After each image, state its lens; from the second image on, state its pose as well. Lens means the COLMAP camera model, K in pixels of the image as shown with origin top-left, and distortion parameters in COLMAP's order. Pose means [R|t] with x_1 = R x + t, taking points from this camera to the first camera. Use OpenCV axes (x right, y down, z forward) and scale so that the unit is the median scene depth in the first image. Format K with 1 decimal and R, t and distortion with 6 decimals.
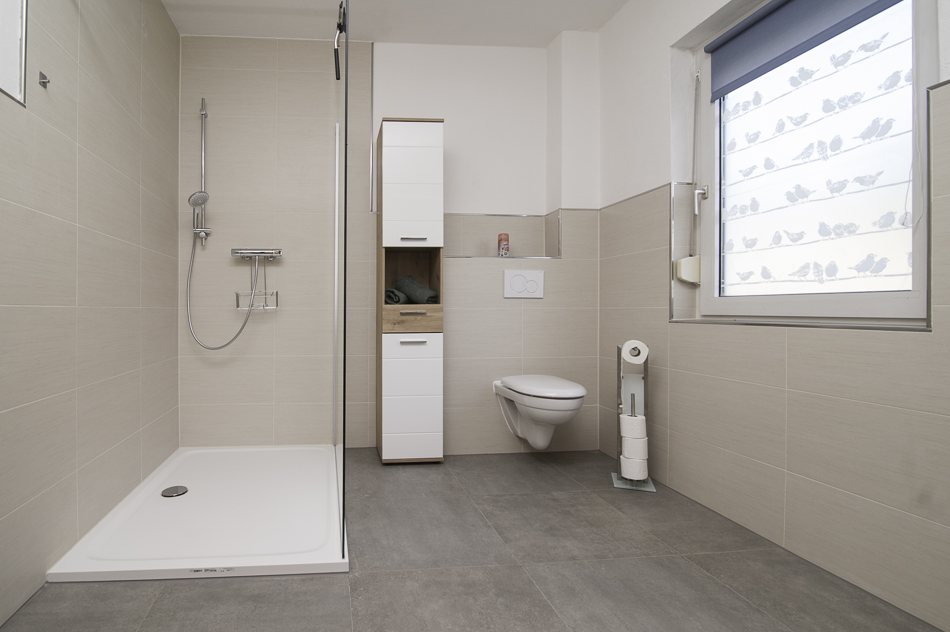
lens RADIAL K [[490.5, 0, 358.9], [0, 490.5, 313.1], [0, 0, 1]] dist [-0.014803, 0.000556]
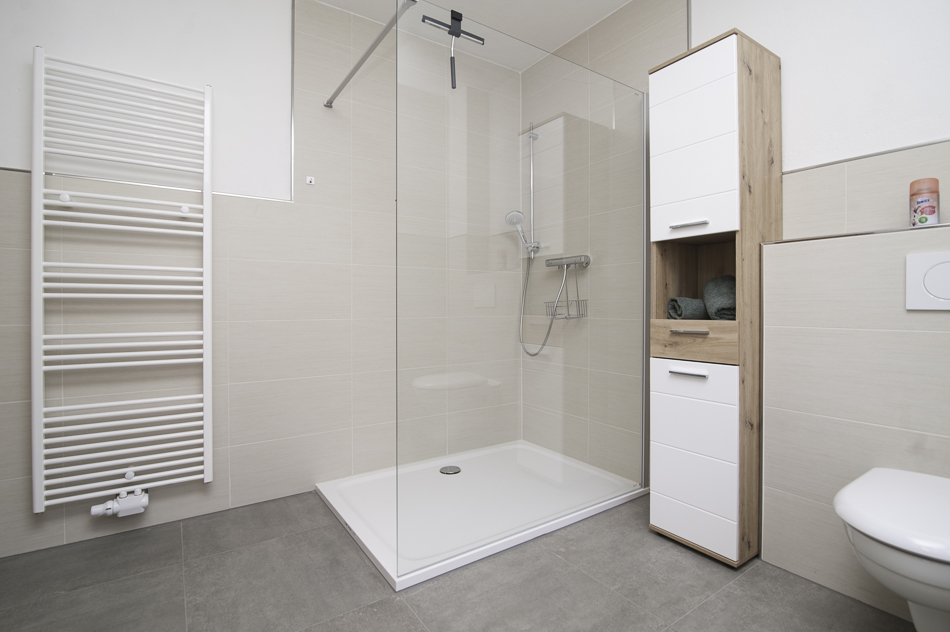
lens RADIAL K [[442.8, 0, 447.0], [0, 442.8, 308.1], [0, 0, 1]] dist [-0.013143, -0.000297]
pose [[0.467846, 0.004053, -0.883800, 0.501270], [-0.003517, 0.999990, 0.002724, -0.034862], [0.883803, 0.001834, 0.467856, 0.404706]]
